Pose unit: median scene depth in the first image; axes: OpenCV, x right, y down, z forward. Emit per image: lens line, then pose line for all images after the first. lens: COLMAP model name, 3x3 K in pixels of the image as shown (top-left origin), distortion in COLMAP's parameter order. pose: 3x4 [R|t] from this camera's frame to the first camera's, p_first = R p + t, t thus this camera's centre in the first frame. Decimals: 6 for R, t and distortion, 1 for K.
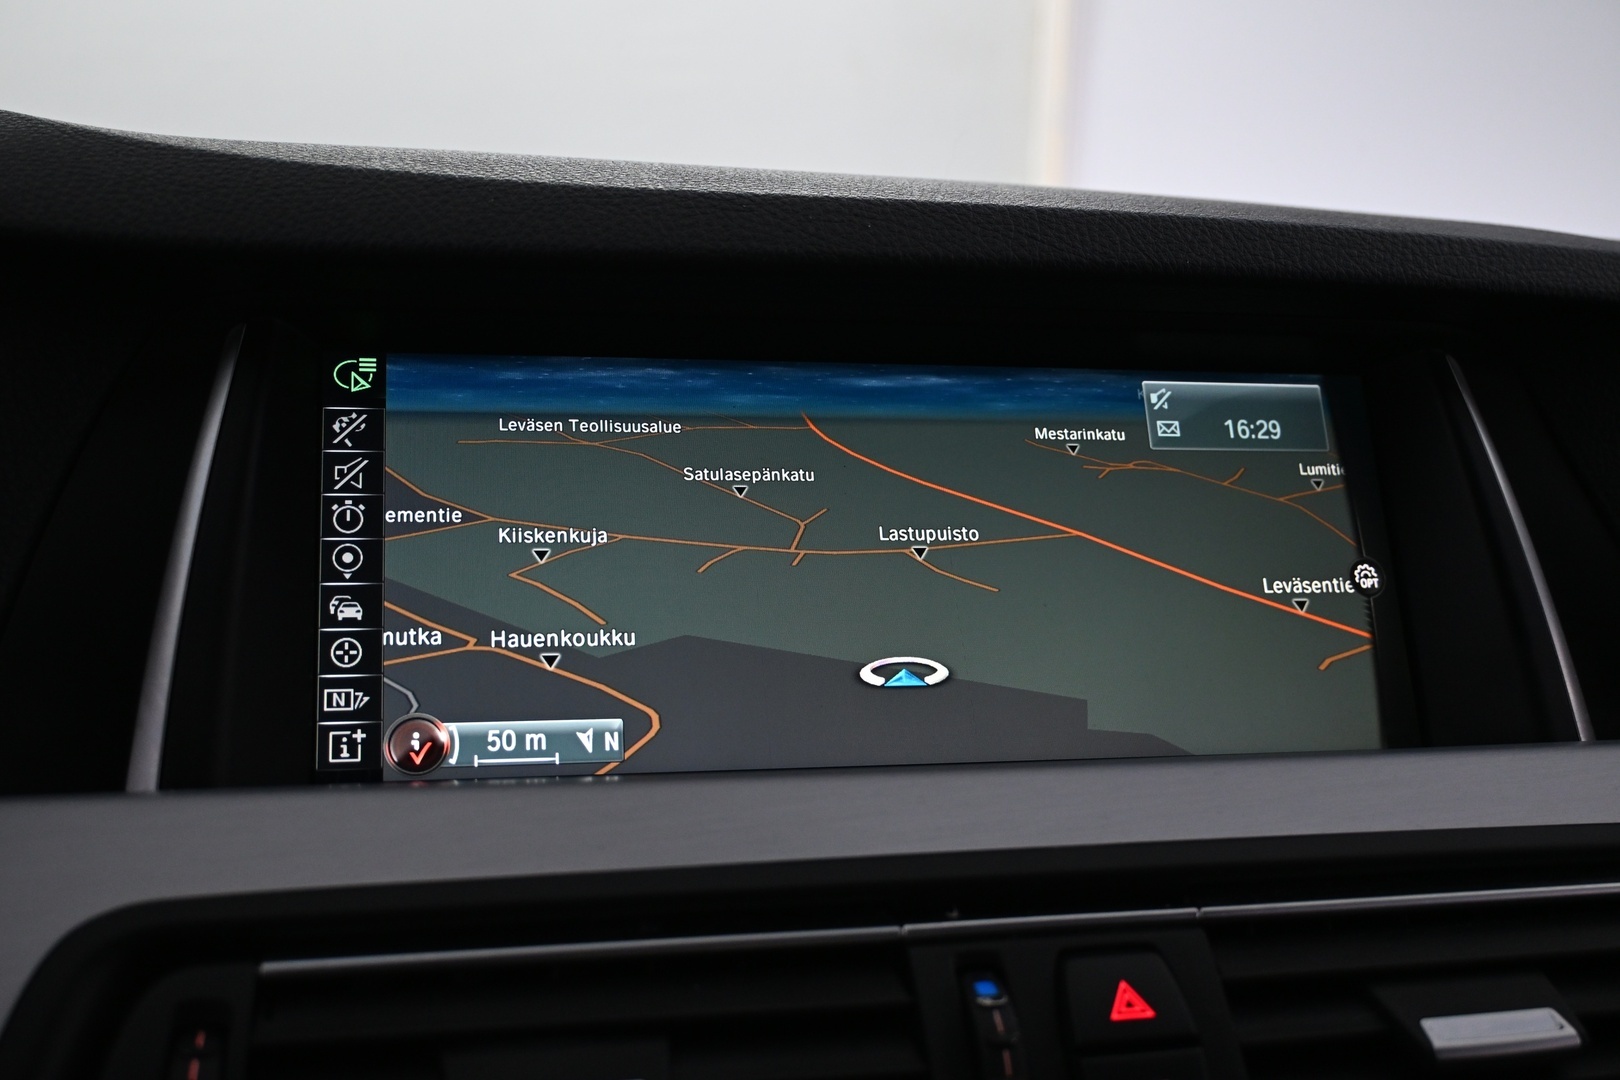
lens RADIAL K [[1753.5, 0, 815.8], [0, 1753.5, 551.2], [0, 0, 1]] dist [-0.003906, 0.000000]
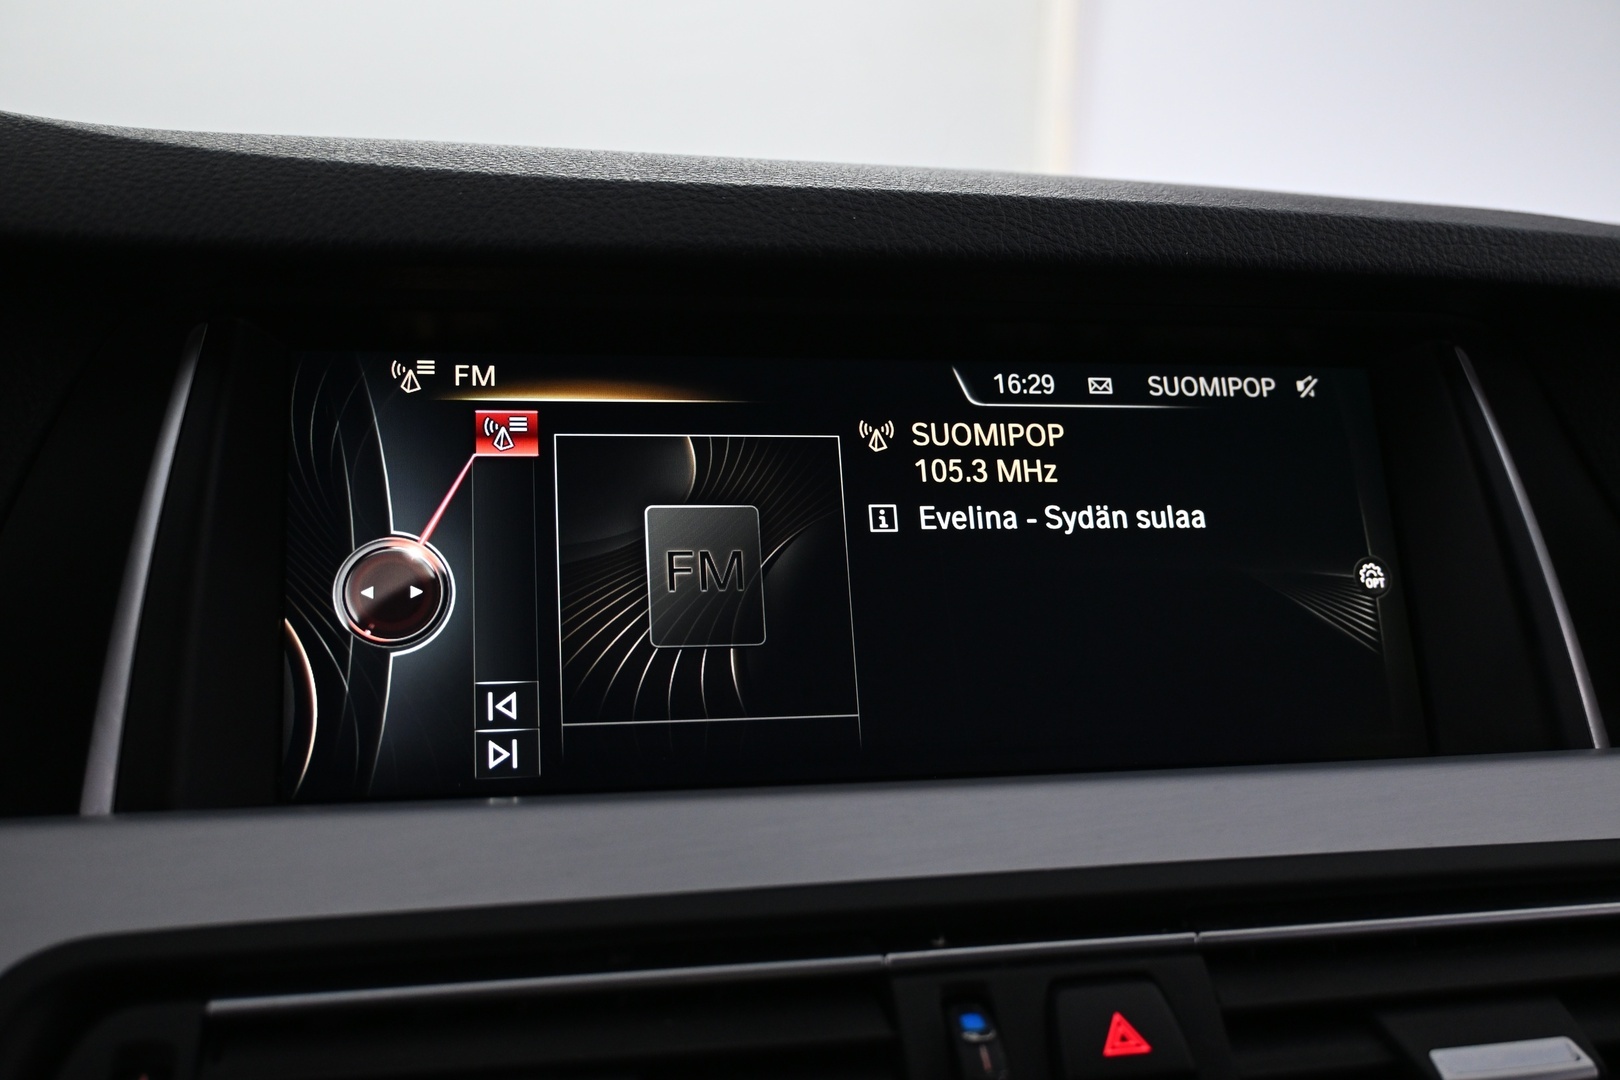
lens RADIAL K [[1582.8, 0, 846.6], [0, 1582.8, 522.6], [0, 0, 1]] dist [-0.004115, 0.000000]
pose [[0.999938, -0.003584, -0.010540, 0.035692], [0.003768, 0.999839, 0.017538, -0.034590], [0.010476, -0.017577, 0.999791, 0.133247]]
